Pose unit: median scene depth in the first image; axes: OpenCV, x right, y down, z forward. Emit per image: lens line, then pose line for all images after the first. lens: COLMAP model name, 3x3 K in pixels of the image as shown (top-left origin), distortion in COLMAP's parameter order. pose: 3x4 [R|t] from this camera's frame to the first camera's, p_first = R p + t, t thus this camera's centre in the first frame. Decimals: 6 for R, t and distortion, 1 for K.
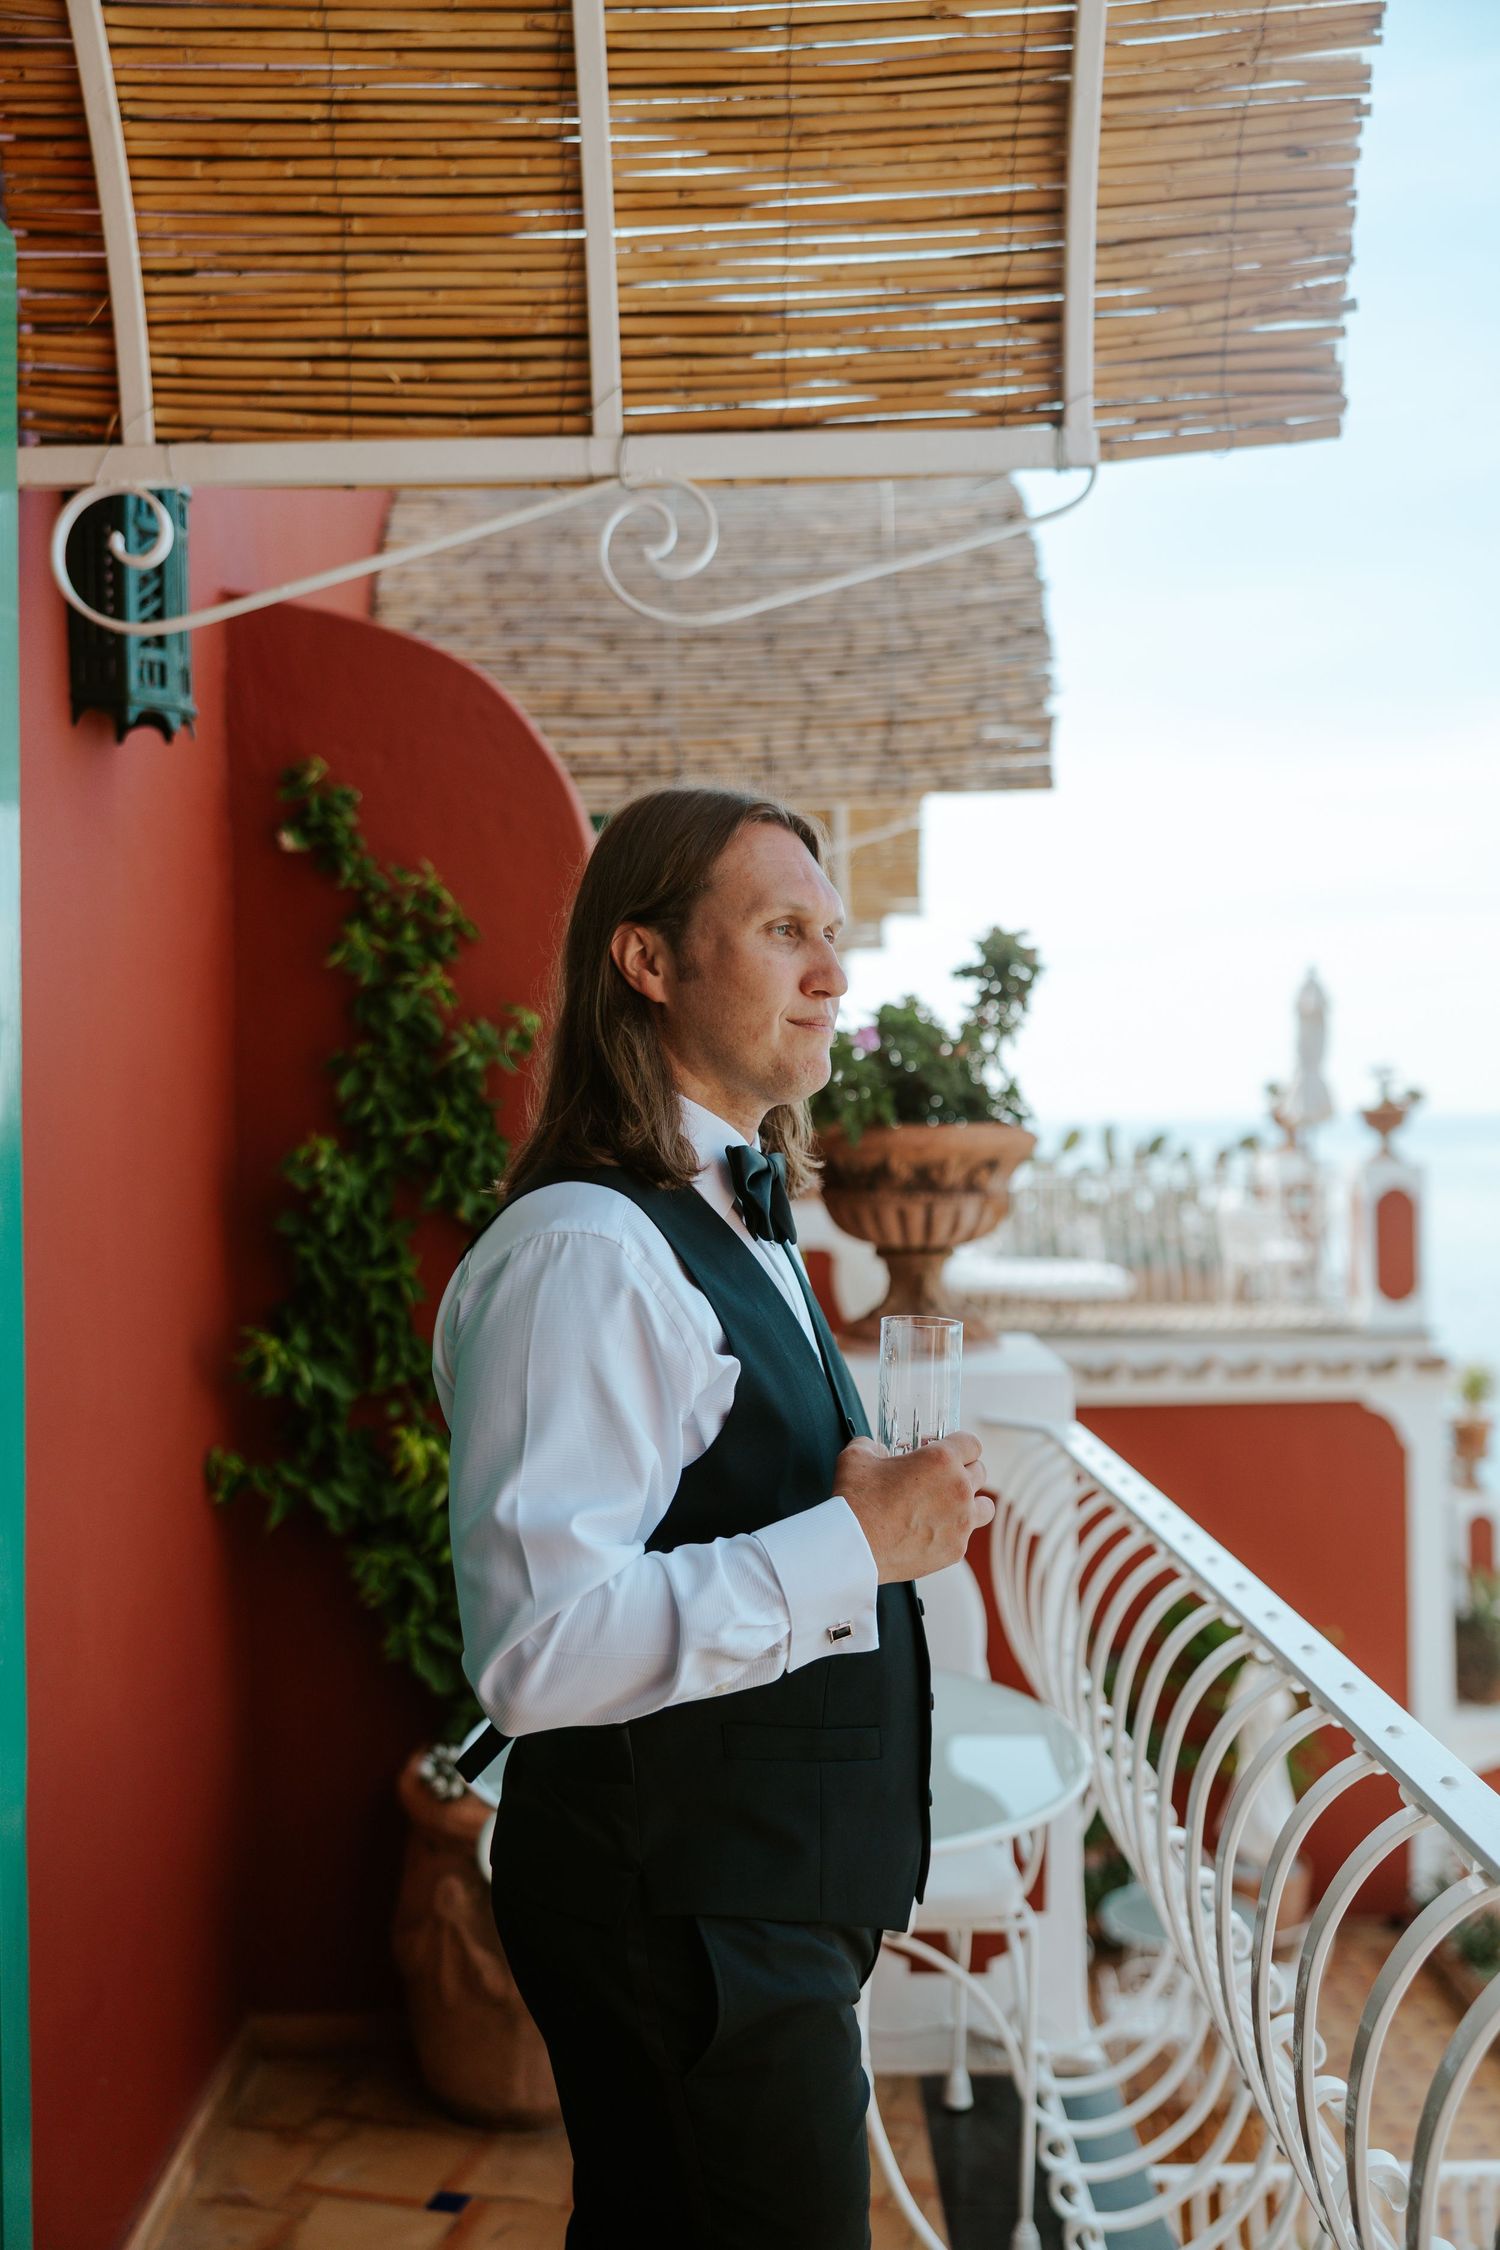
lens RADIAL K [[2070.6, 0, 750.0], [0, 2070.6, 1125.0], [0, 0, 1]] dist [0.012682, 0.000503]
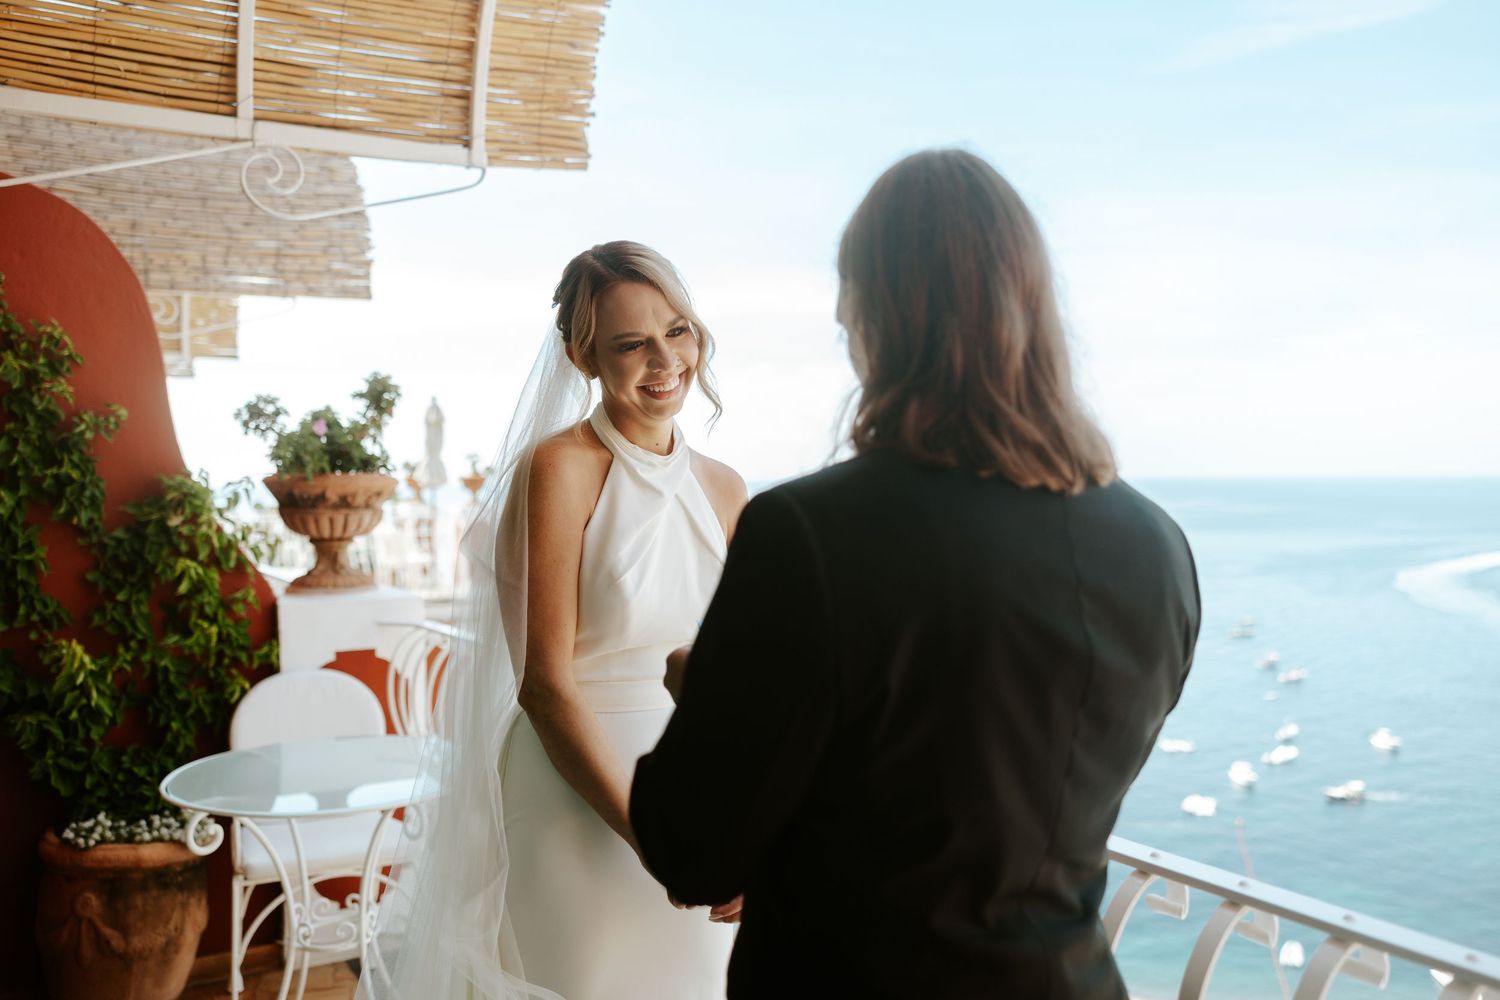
lens RADIAL K [[1231.8, 0, 750.0], [0, 1231.8, 500.0], [0, 0, 1]] dist [0.005407, -0.006119]
pose [[0.854097, -0.001659, 0.520112, -0.195153], [-0.002273, 0.999973, 0.006923, 0.016039], [-0.520109, -0.007095, 0.854070, -0.185847]]
